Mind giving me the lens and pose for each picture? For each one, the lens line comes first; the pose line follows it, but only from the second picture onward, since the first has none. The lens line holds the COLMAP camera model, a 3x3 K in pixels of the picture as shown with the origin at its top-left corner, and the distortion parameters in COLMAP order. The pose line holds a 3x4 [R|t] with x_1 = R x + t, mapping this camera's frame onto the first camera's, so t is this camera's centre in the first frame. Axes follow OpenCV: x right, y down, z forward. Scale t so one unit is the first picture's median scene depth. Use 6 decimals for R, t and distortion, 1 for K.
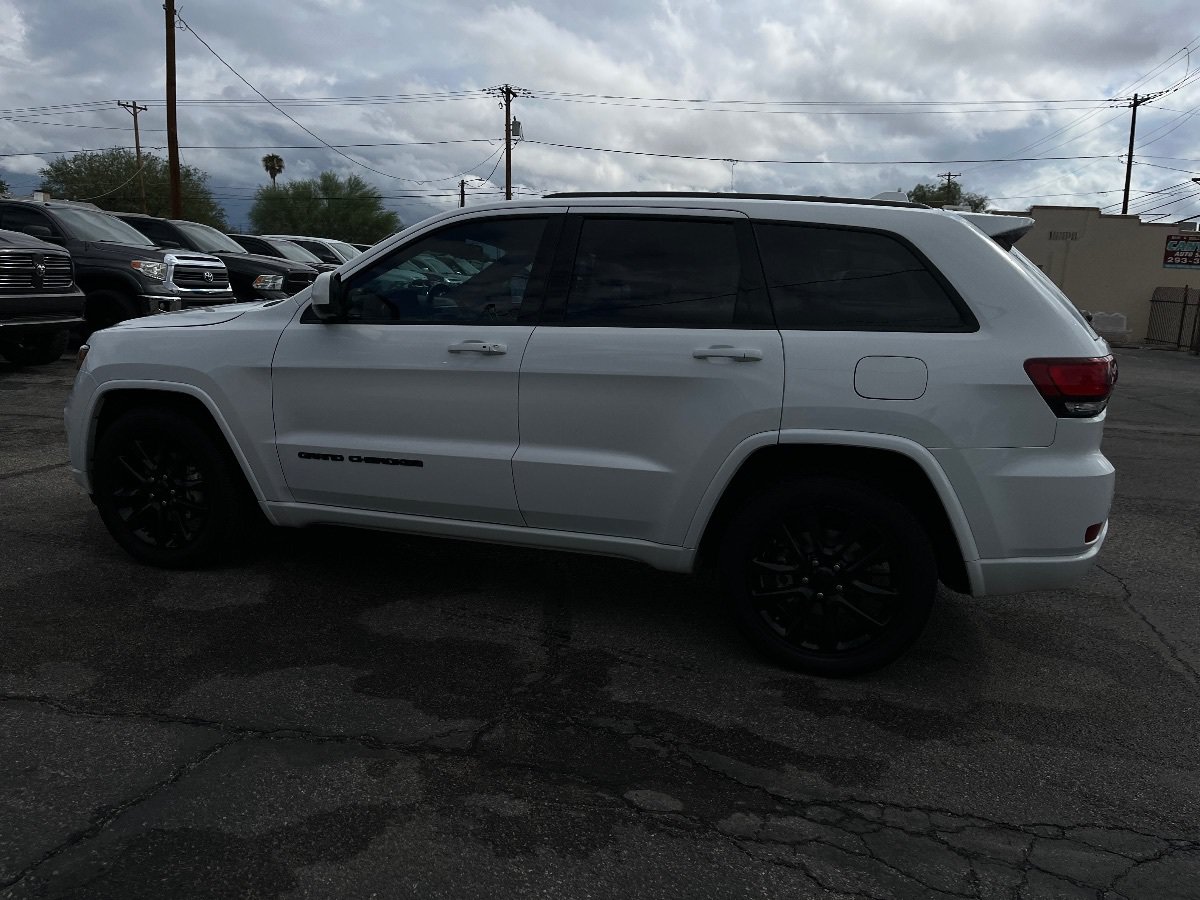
lens RADIAL K [[912.4, 0, 612.6], [0, 912.4, 445.9], [0, 0, 1]] dist [0.072113, -0.107857]
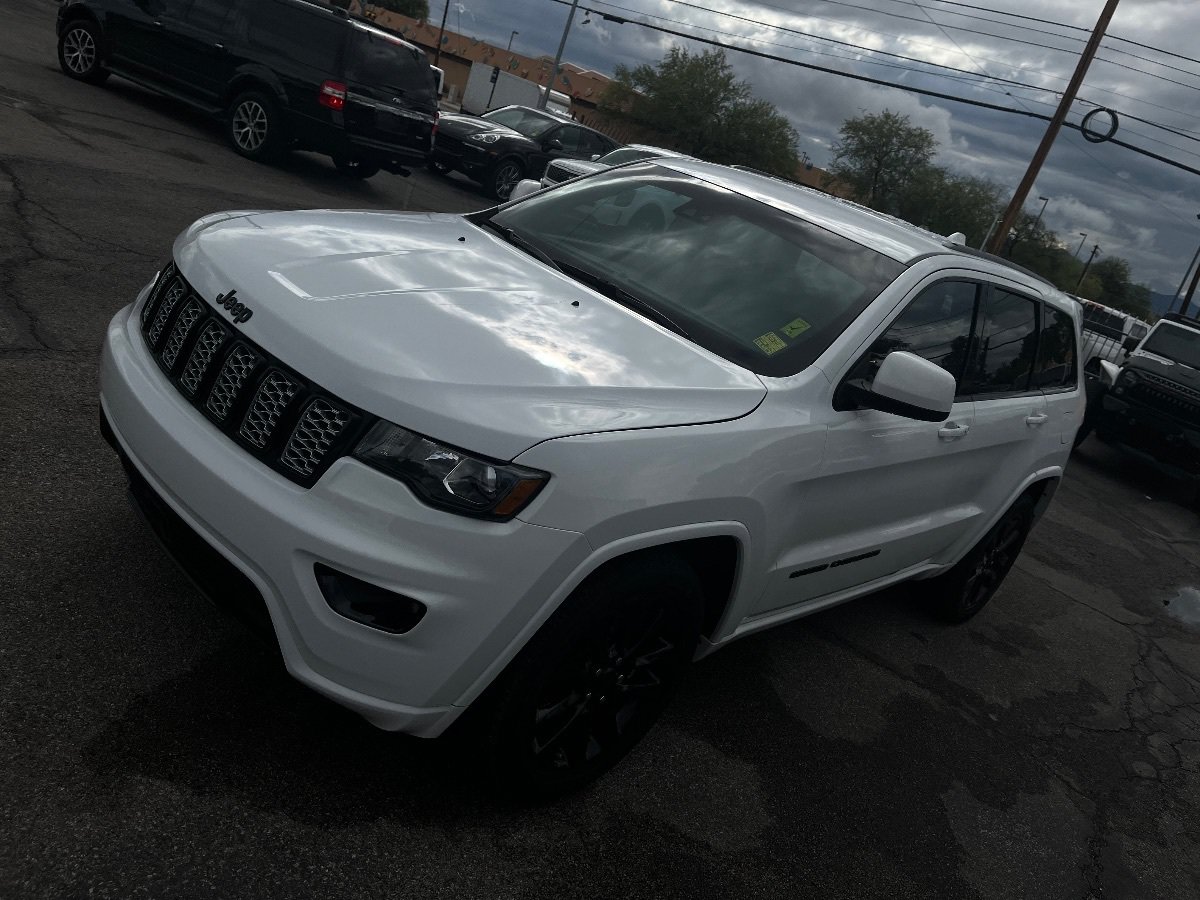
lens RADIAL K [[912.4, 0, 612.6], [0, 912.4, 445.9], [0, 0, 1]] dist [0.072113, -0.107857]
pose [[0.449915, -0.184886, 0.873724, -1.072490], [-0.142925, 0.950820, 0.274797, -0.285049], [-0.881560, -0.248512, 0.401364, 0.875128]]
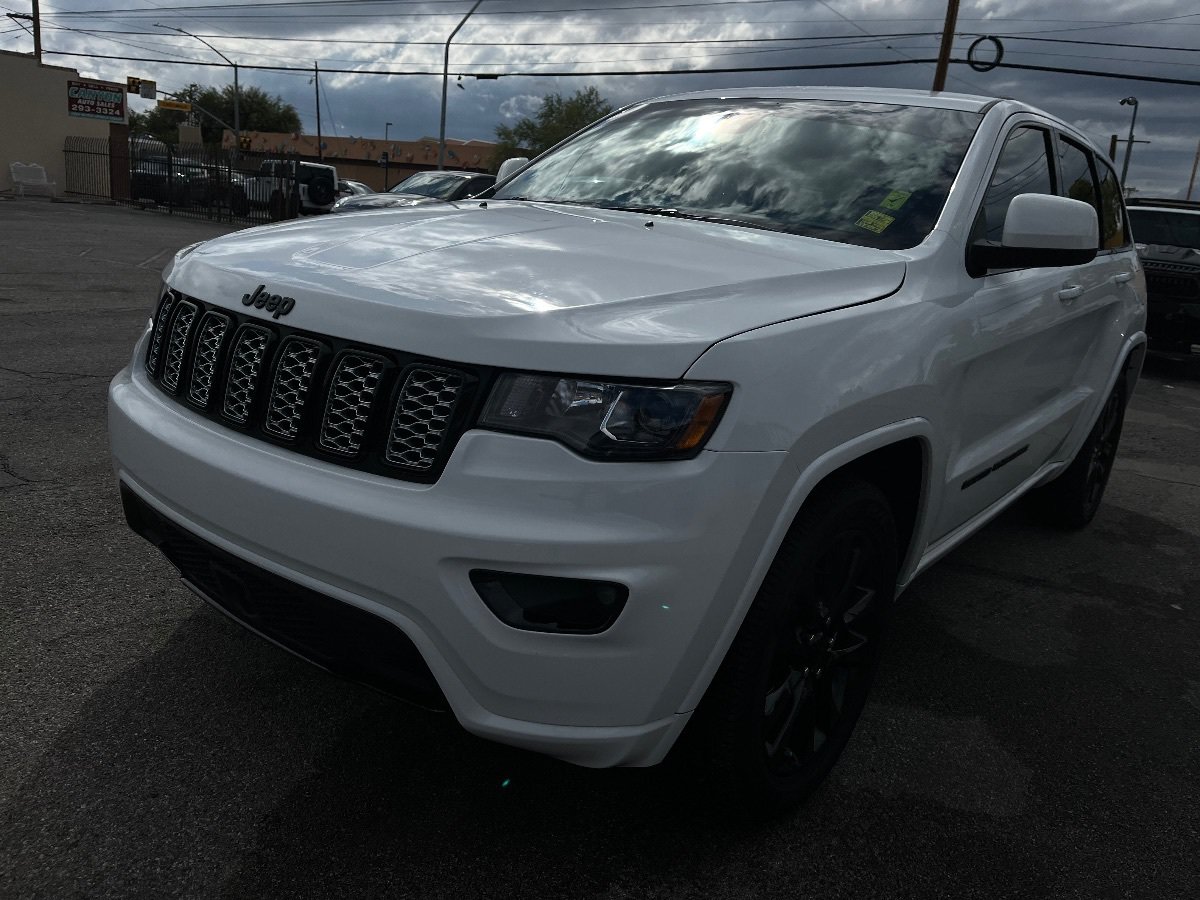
lens RADIAL K [[912.4, 0, 612.6], [0, 912.4, 445.9], [0, 0, 1]] dist [0.072113, -0.107857]
pose [[0.362001, -0.246680, 0.898946, -1.025370], [0.097226, 0.969082, 0.226774, -0.191170], [-0.927093, 0.005309, 0.374793, 1.010207]]
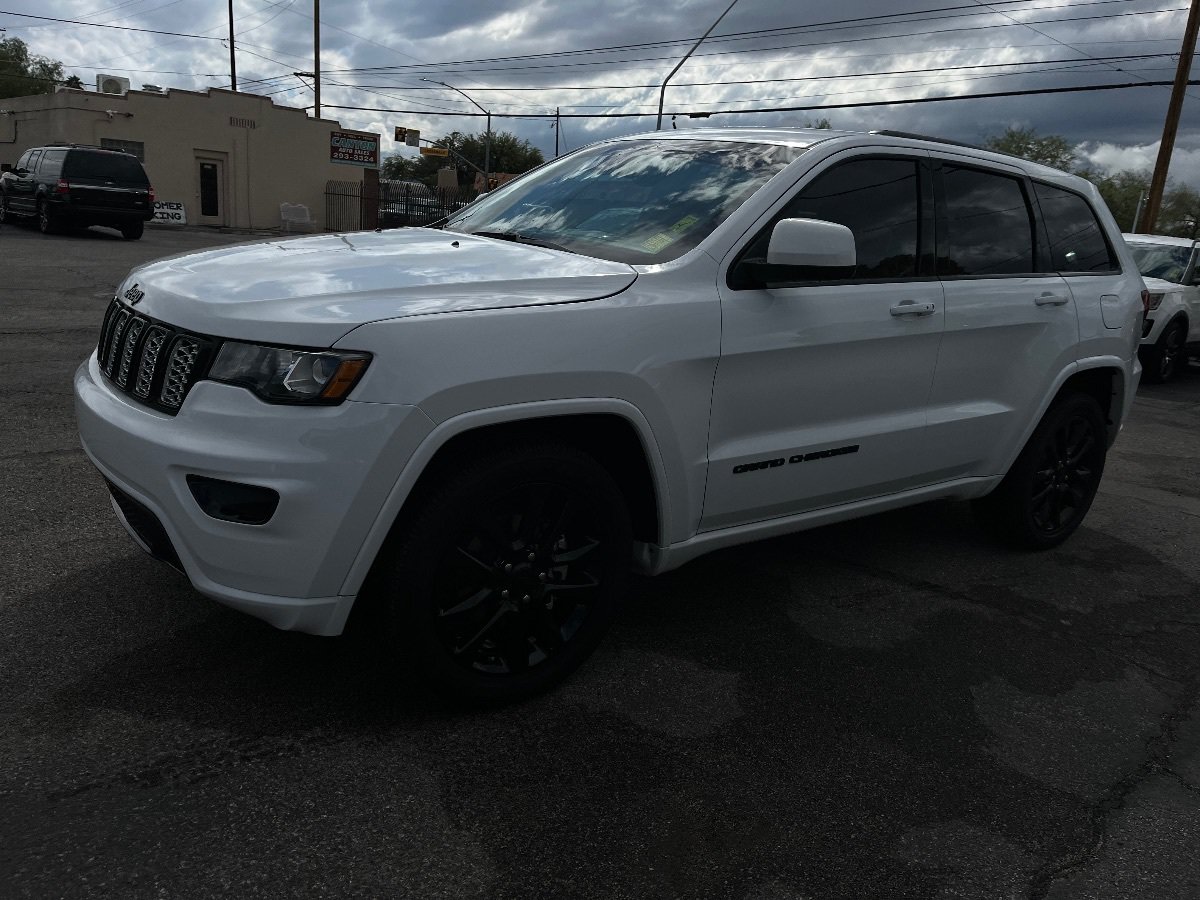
lens RADIAL K [[912.4, 0, 612.6], [0, 912.4, 445.9], [0, 0, 1]] dist [0.072113, -0.107857]
pose [[0.584308, -0.190441, 0.788871, -1.000189], [0.091265, 0.981329, 0.169303, -0.146399], [-0.806384, -0.026929, 0.590779, 0.662160]]
